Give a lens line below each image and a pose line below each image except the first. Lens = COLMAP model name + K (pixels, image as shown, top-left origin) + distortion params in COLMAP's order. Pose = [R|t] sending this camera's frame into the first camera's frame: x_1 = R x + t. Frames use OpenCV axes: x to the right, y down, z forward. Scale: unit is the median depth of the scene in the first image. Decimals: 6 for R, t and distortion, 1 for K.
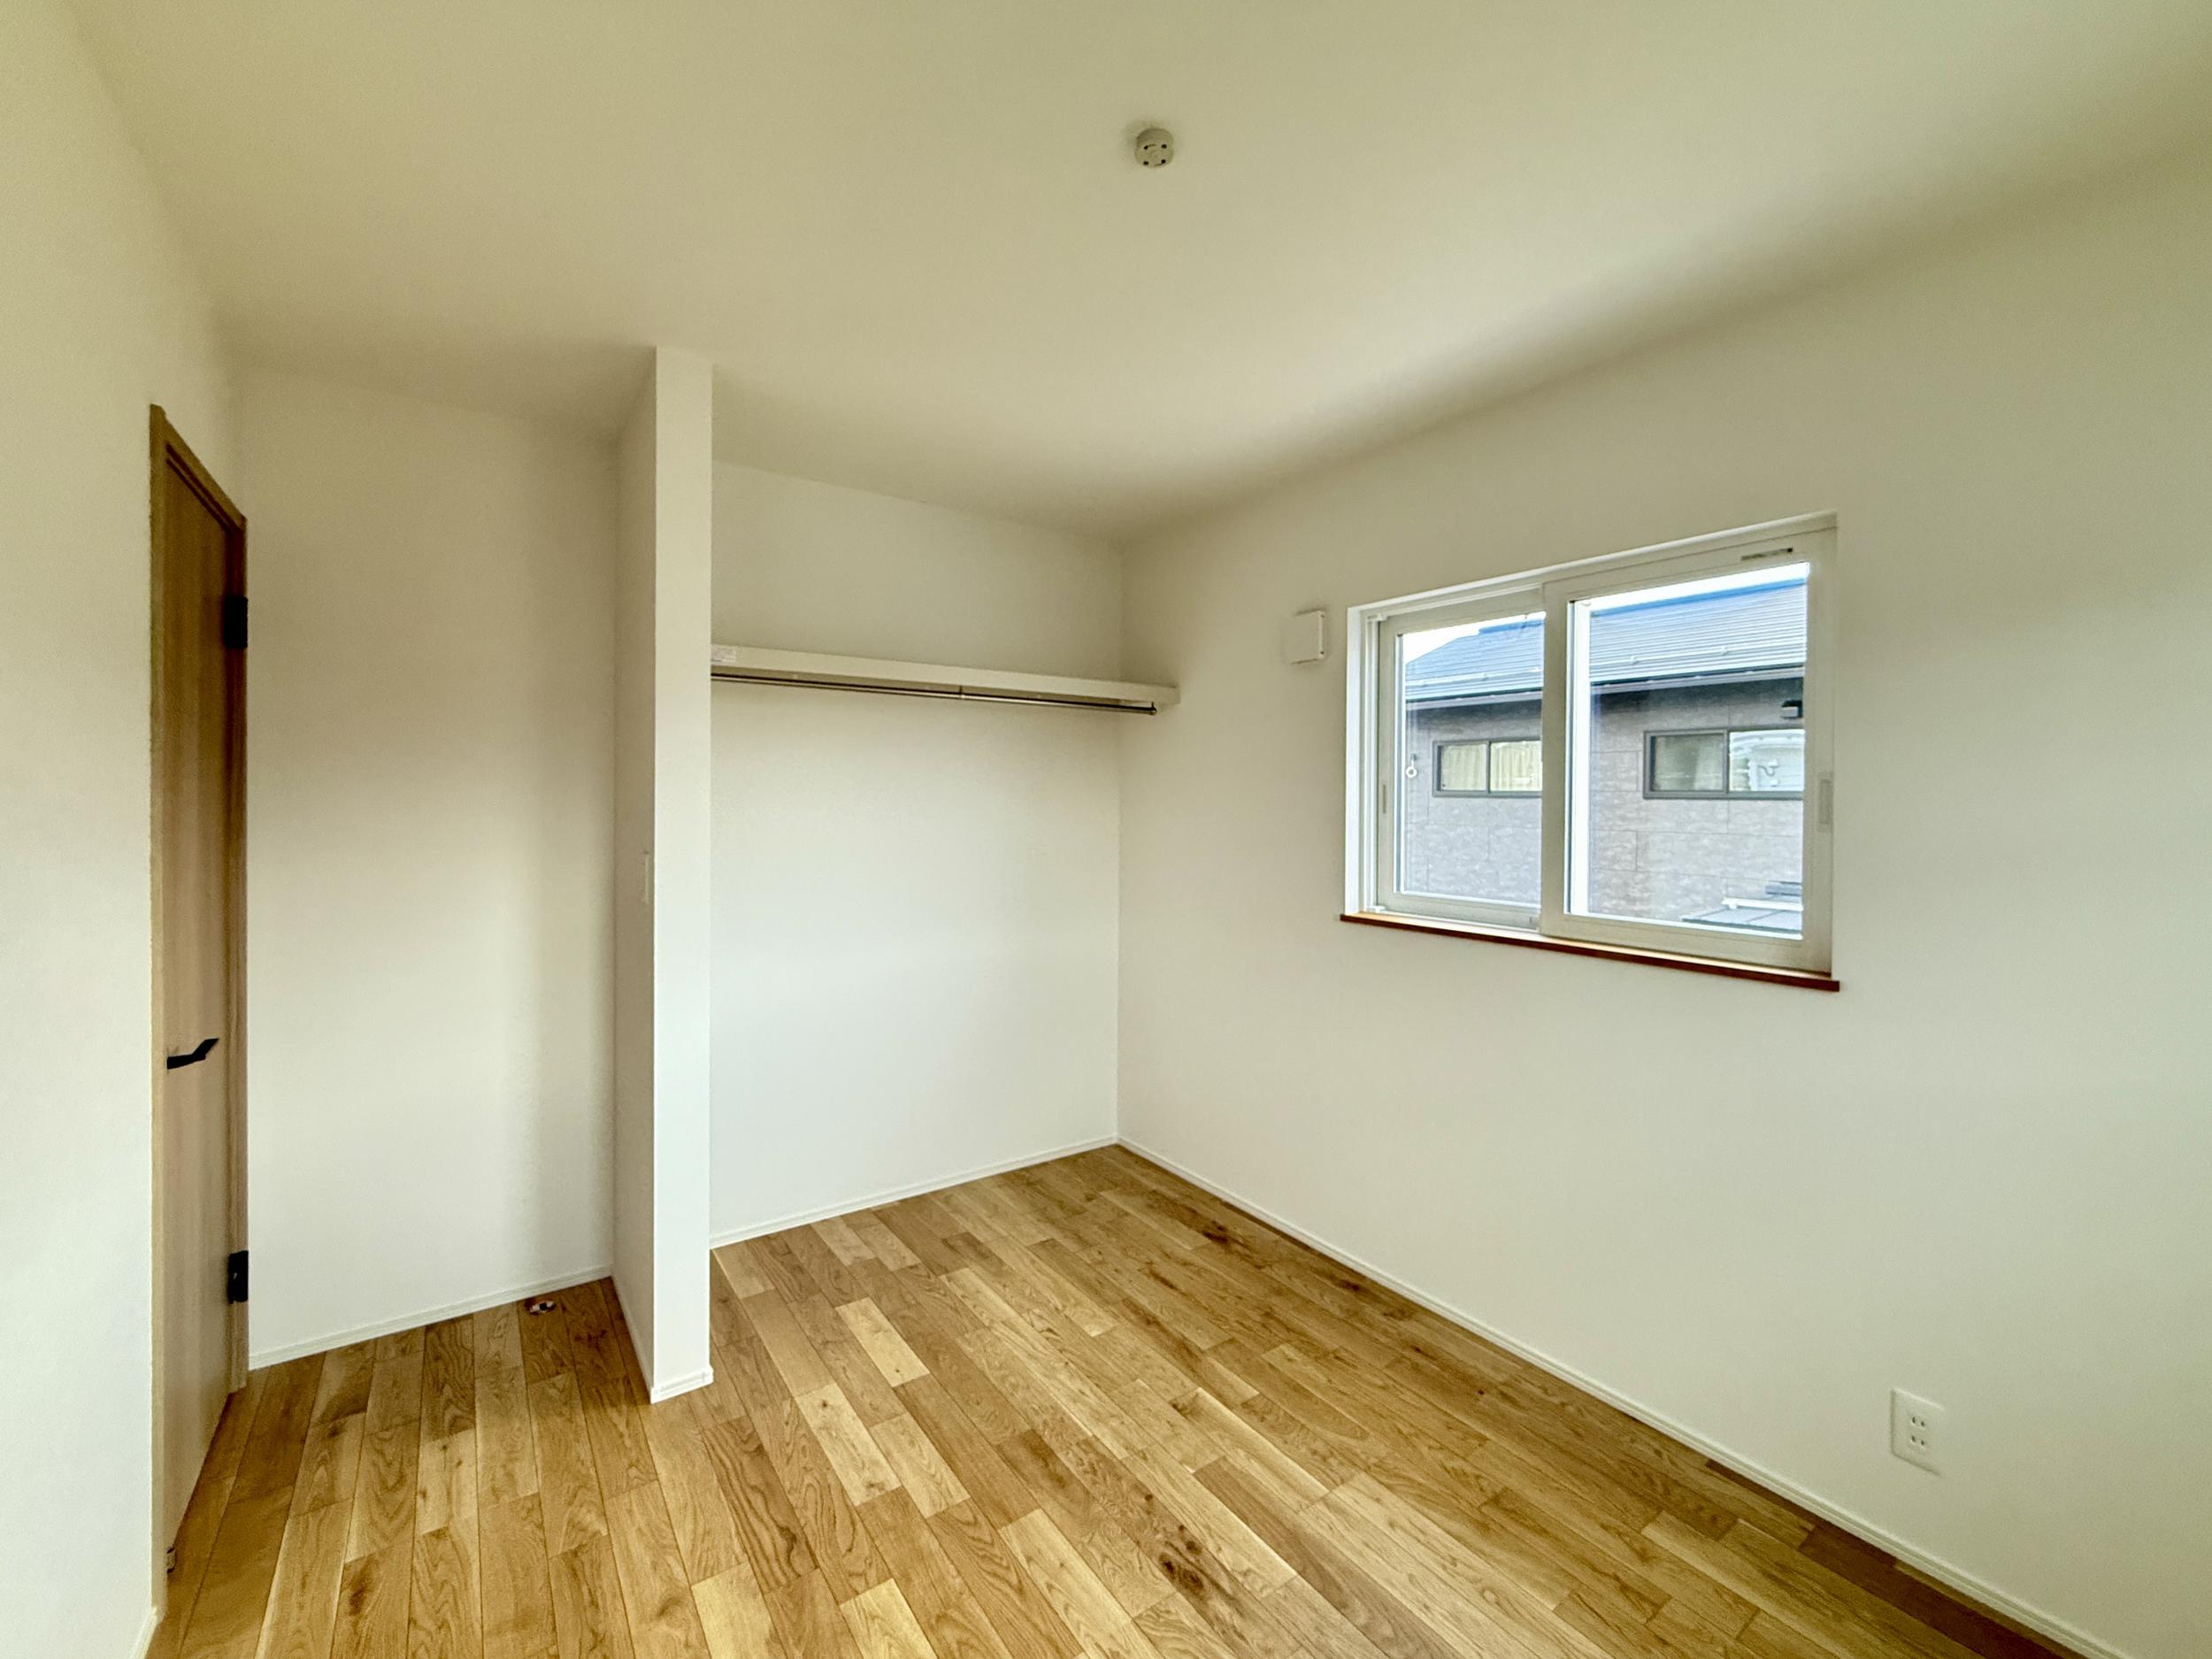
lens RADIAL K [[909.9, 0, 1106.0], [0, 909.9, 829.5], [0, 0, 1]] dist [-0.000730, 0.000047]
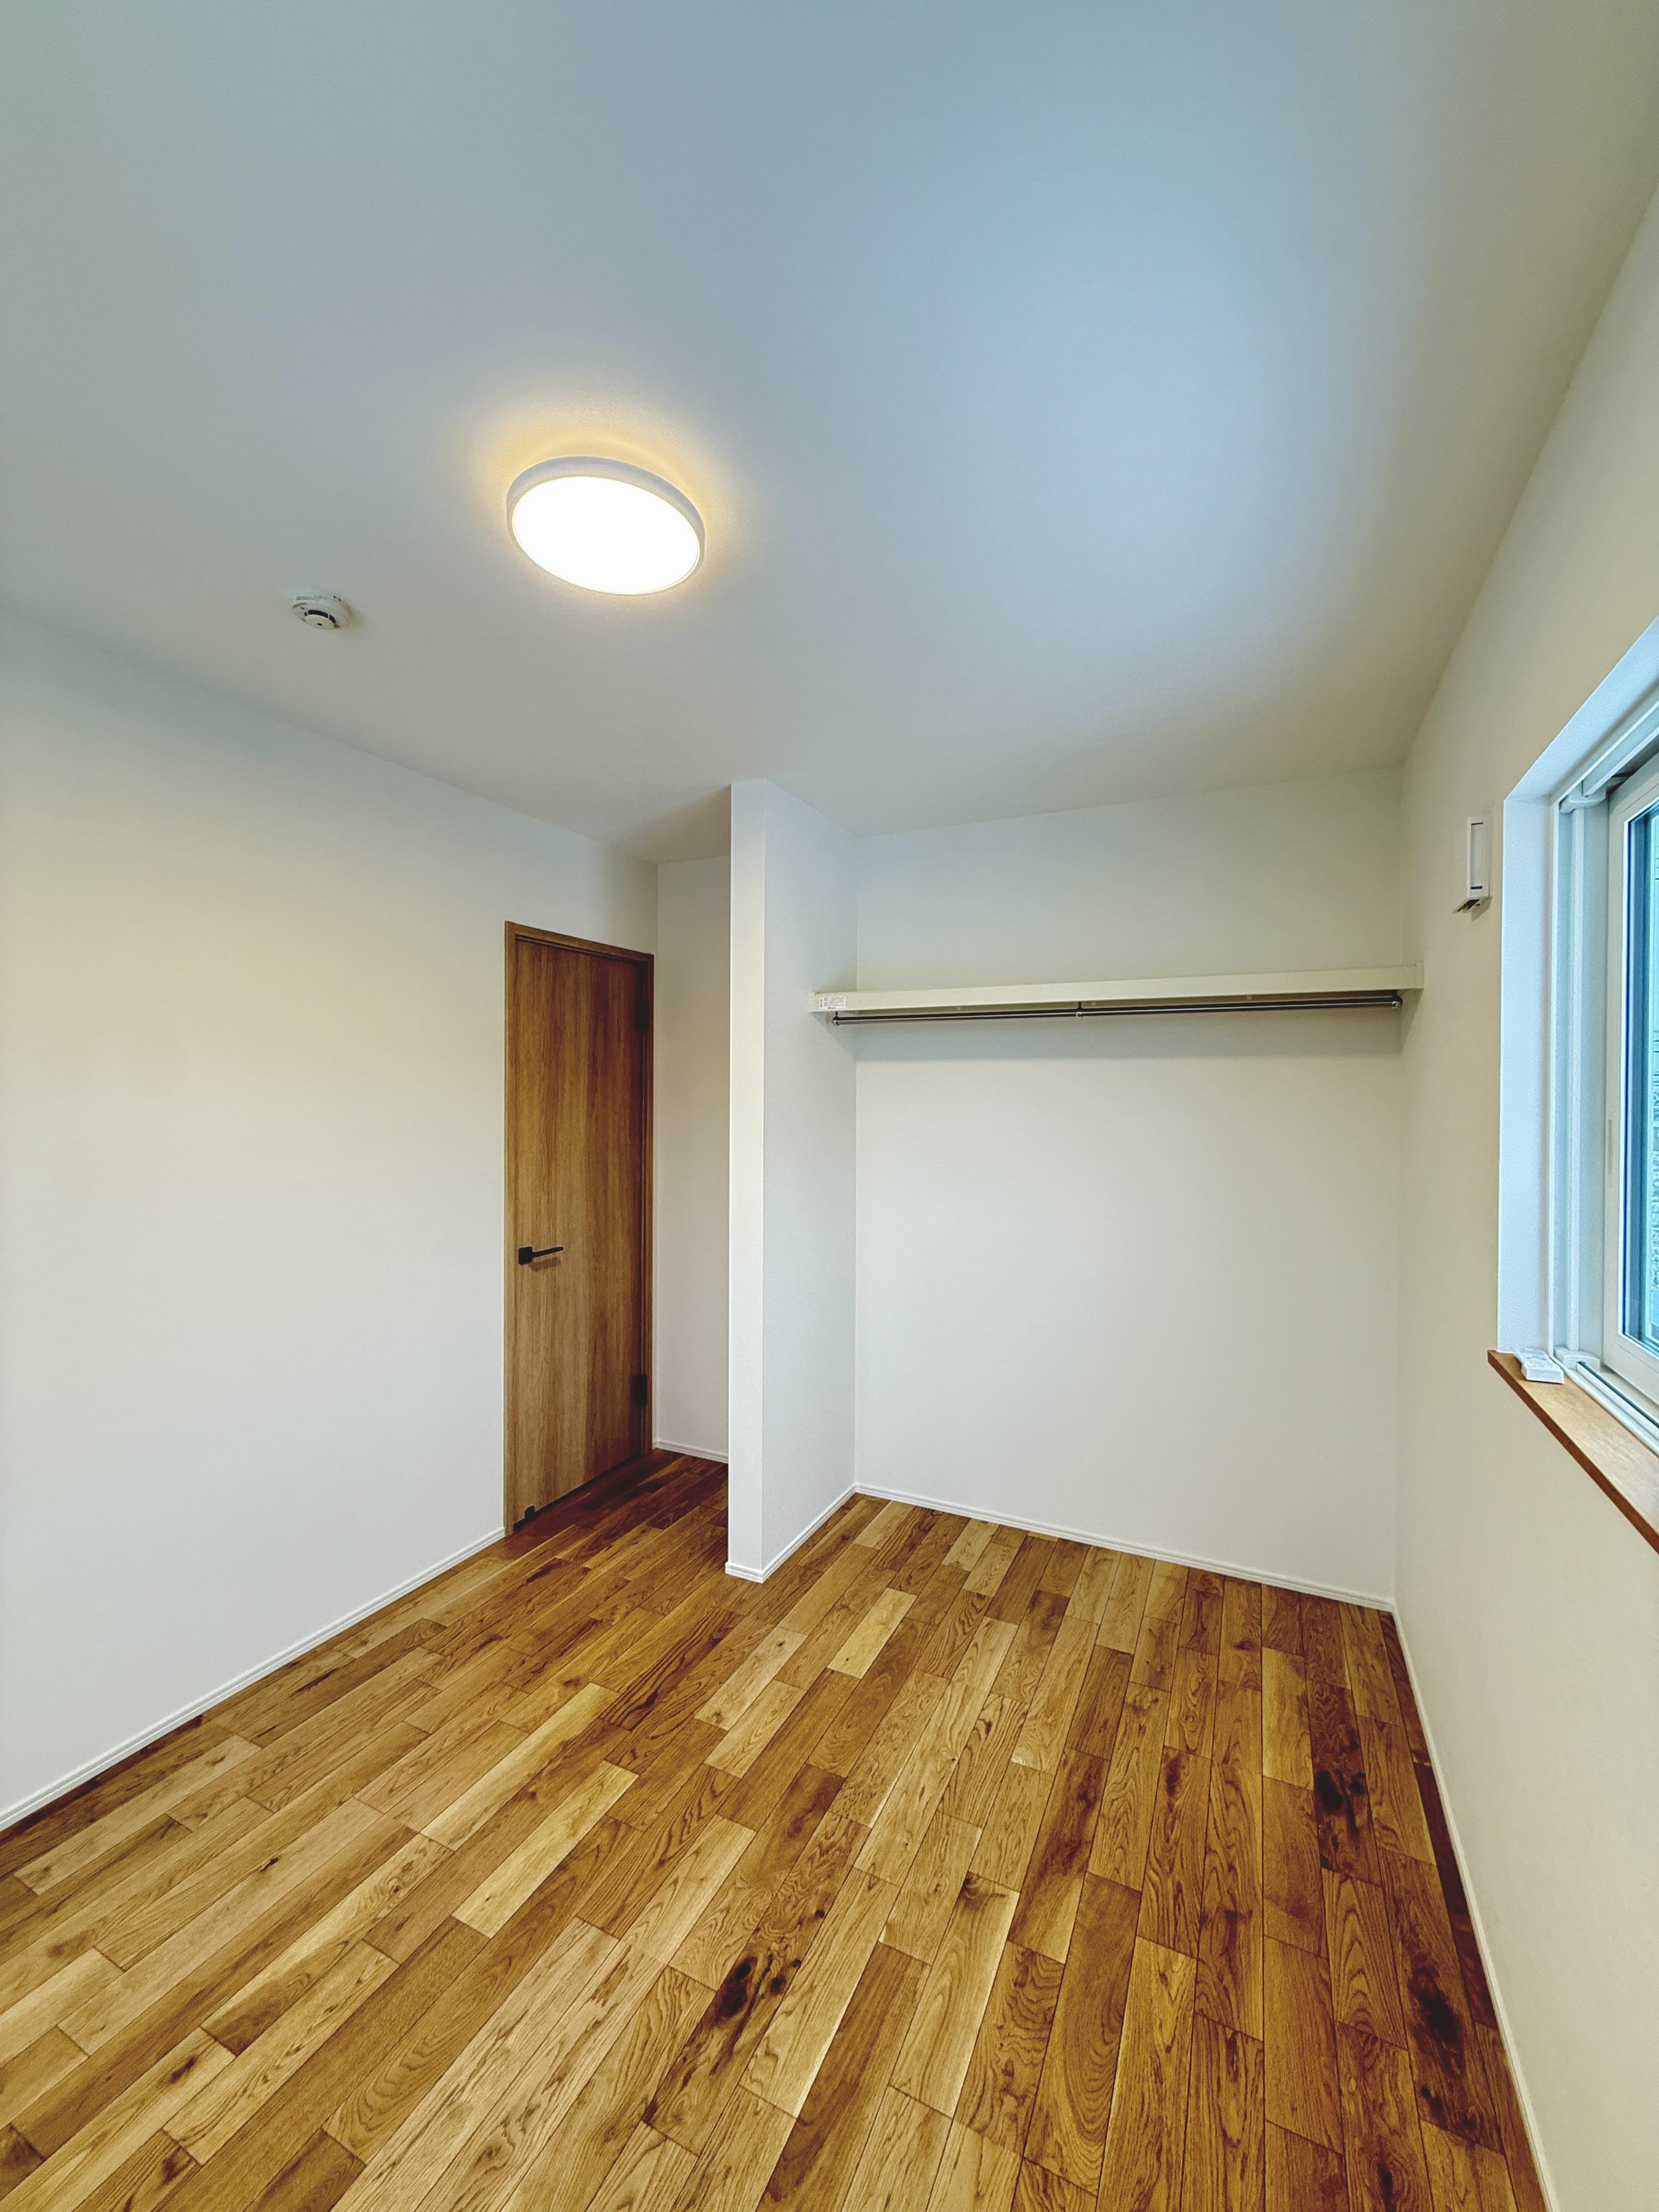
lens RADIAL K [[909.9, 0, 833.0], [0, 909.9, 1089.6], [0, 0, 1]] dist [-0.000730, 0.000047]
pose [[0.470770, -0.007254, -0.882226, 0.769338], [-0.034149, 0.999067, -0.026437, -0.032224], [0.881595, 0.042573, 0.470083, 0.524901]]
